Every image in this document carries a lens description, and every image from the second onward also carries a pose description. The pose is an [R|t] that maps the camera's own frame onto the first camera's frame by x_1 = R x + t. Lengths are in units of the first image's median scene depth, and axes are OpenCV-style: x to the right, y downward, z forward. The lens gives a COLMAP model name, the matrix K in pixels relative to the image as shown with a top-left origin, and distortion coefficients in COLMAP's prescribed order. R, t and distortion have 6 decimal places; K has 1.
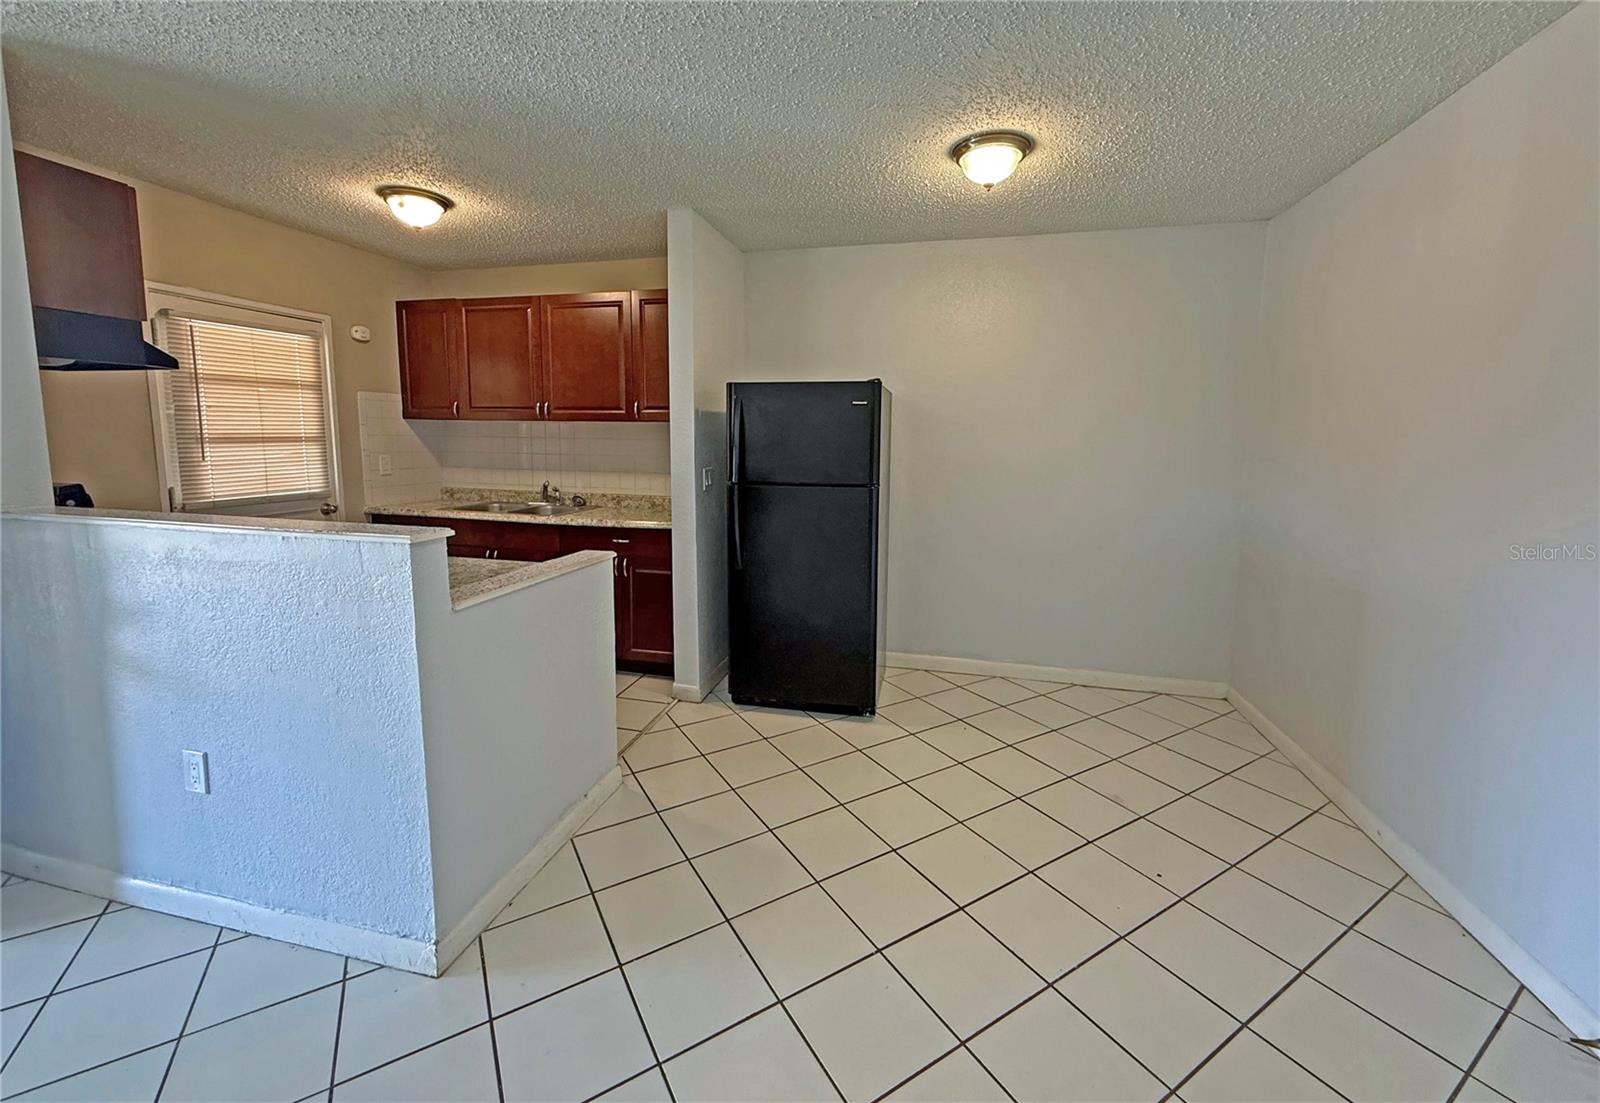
lens RADIAL K [[640.6, 0, 806.4], [0, 640.6, 504.2], [0, 0, 1]] dist [-0.001078, 0.000154]
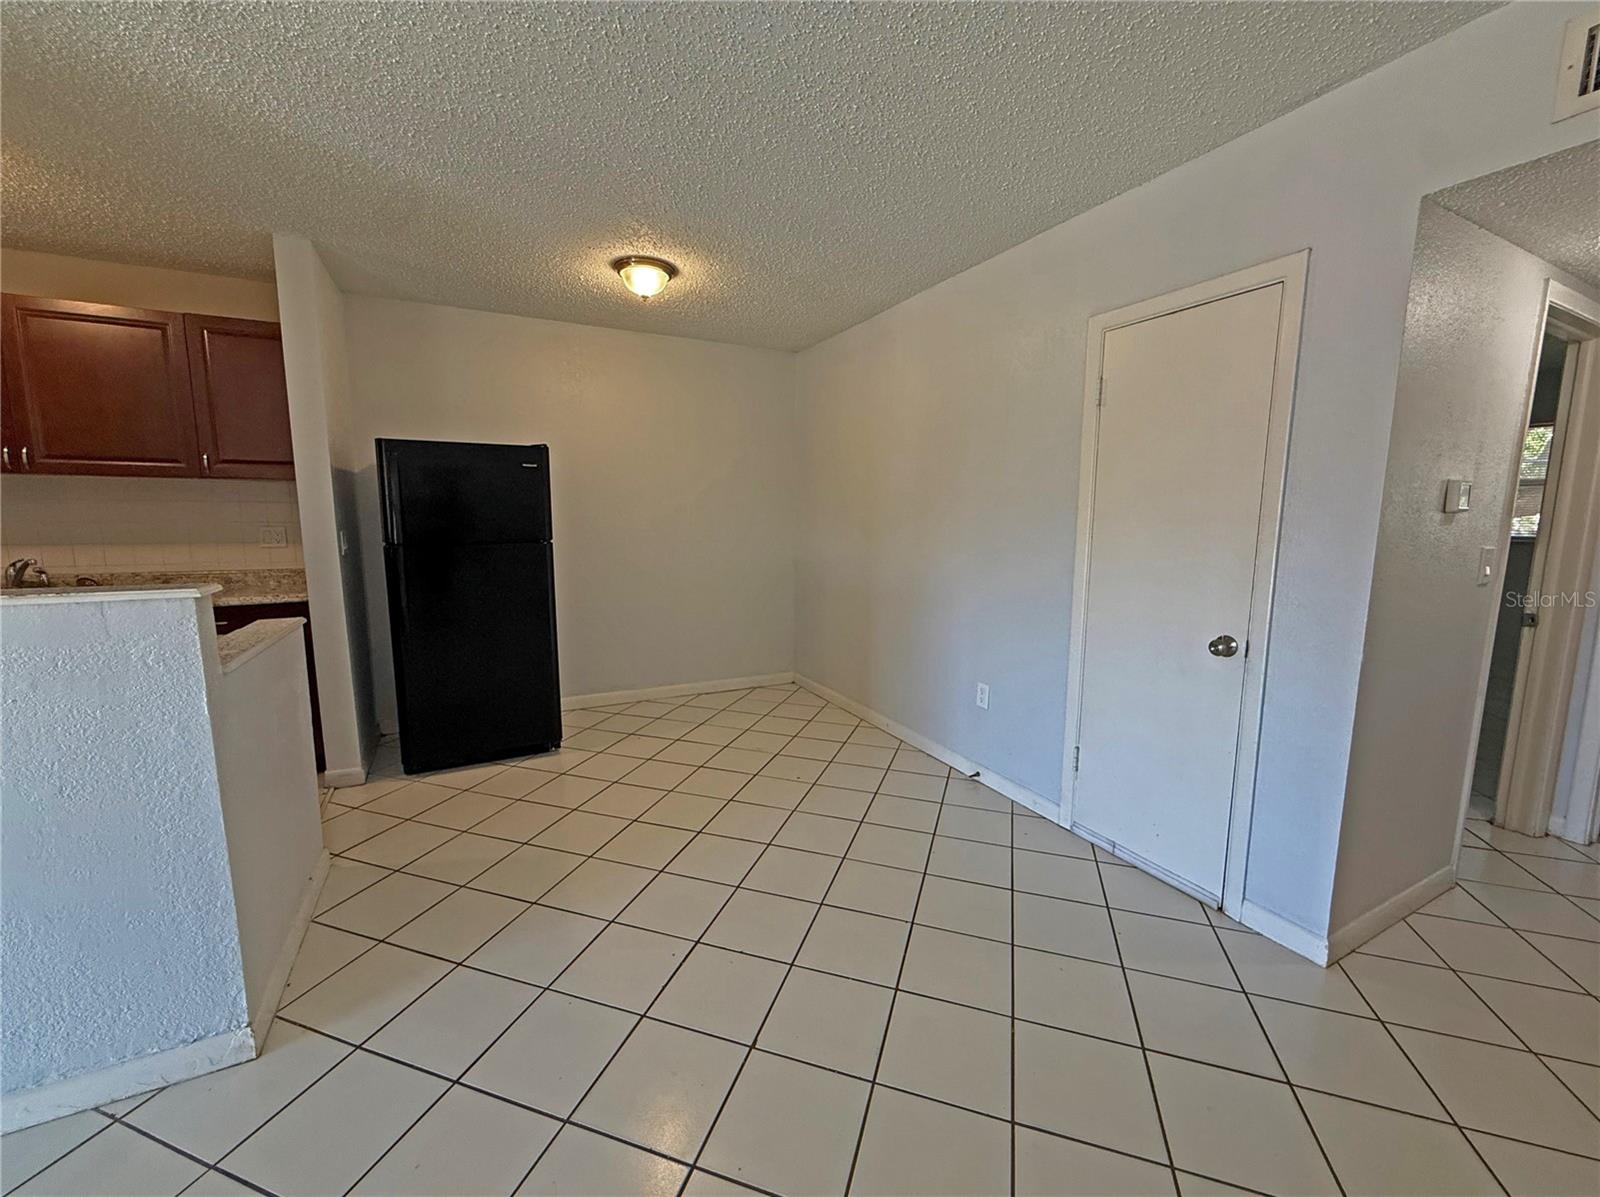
lens RADIAL K [[636.9, 0, 808.8], [0, 636.9, 599.2], [0, 0, 1]] dist [0.015275, -0.000453]
pose [[0.755027, -0.097317, 0.648432, -0.274074], [0.075442, 0.995250, 0.061525, 0.036142], [-0.651339, 0.002466, 0.758783, -0.136728]]
